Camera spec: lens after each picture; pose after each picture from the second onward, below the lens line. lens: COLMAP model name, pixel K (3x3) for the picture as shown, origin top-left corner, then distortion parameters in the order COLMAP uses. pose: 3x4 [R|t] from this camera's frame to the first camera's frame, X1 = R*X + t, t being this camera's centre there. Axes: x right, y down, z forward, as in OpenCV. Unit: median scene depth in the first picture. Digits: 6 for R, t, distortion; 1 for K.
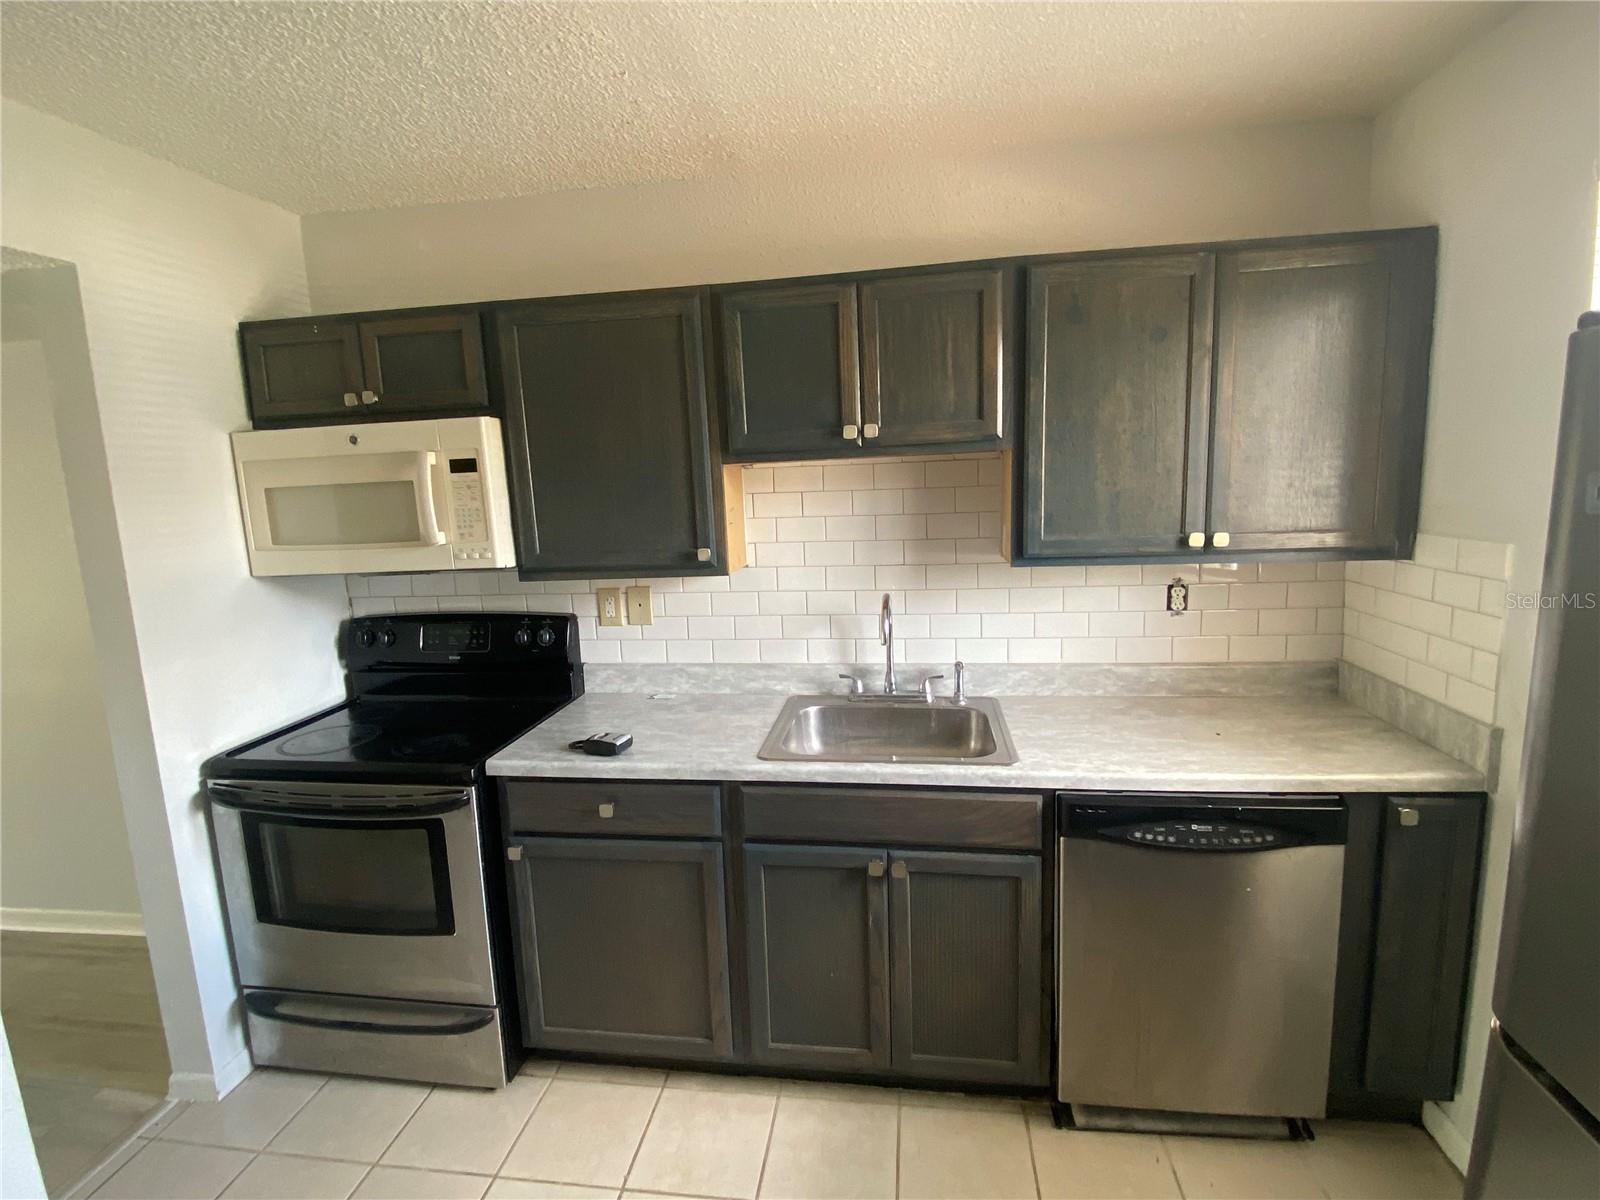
lens RADIAL K [[766.4, 0, 800.0], [0, 766.4, 600.0], [0, 0, 1]] dist [0.036773, -0.000168]
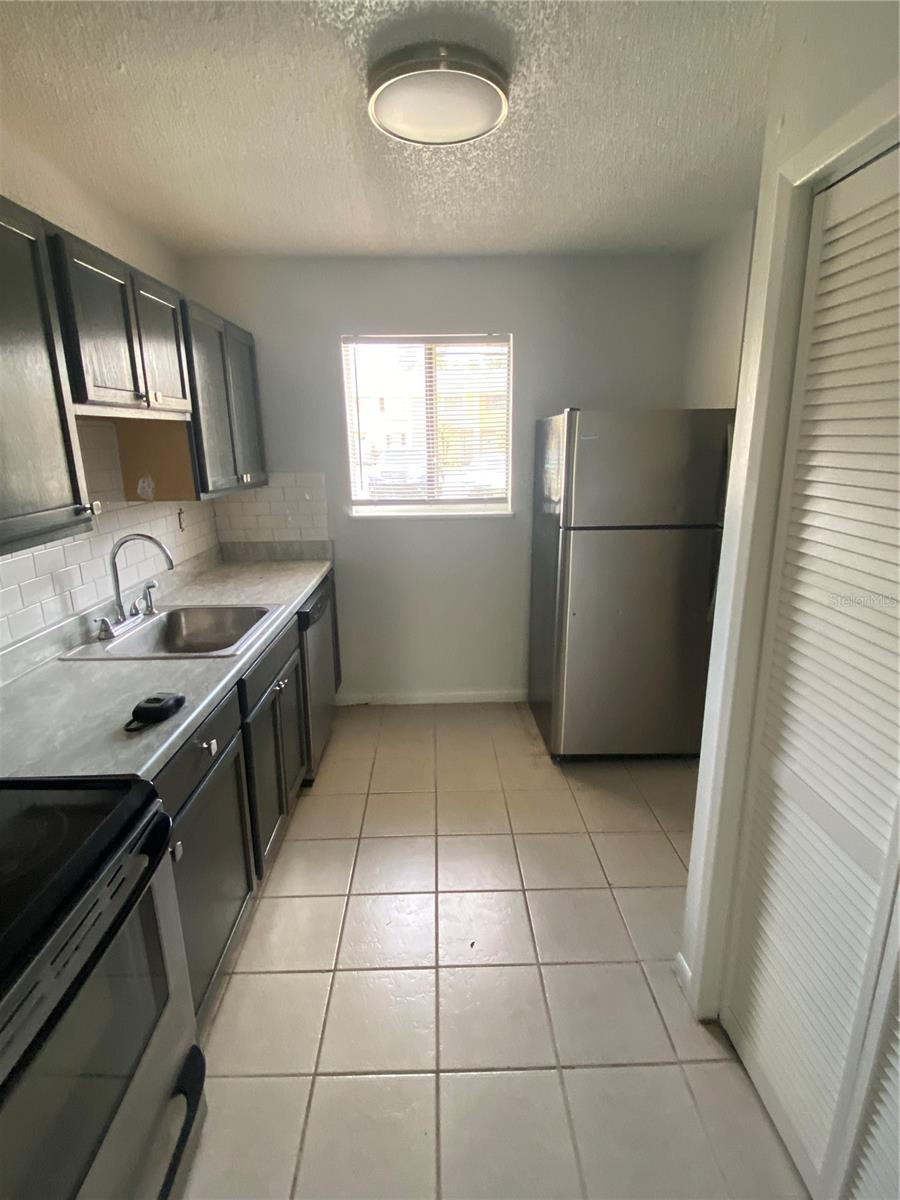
lens RADIAL K [[574.8, 0, 450.0], [0, 574.8, 600.0], [0, 0, 1]] dist [0.036773, -0.000168]
pose [[-0.163040, -0.218589, 0.962100, -0.983824], [0.175414, 0.953190, 0.246290, -0.055473], [-0.970901, 0.208921, -0.117065, 0.707674]]
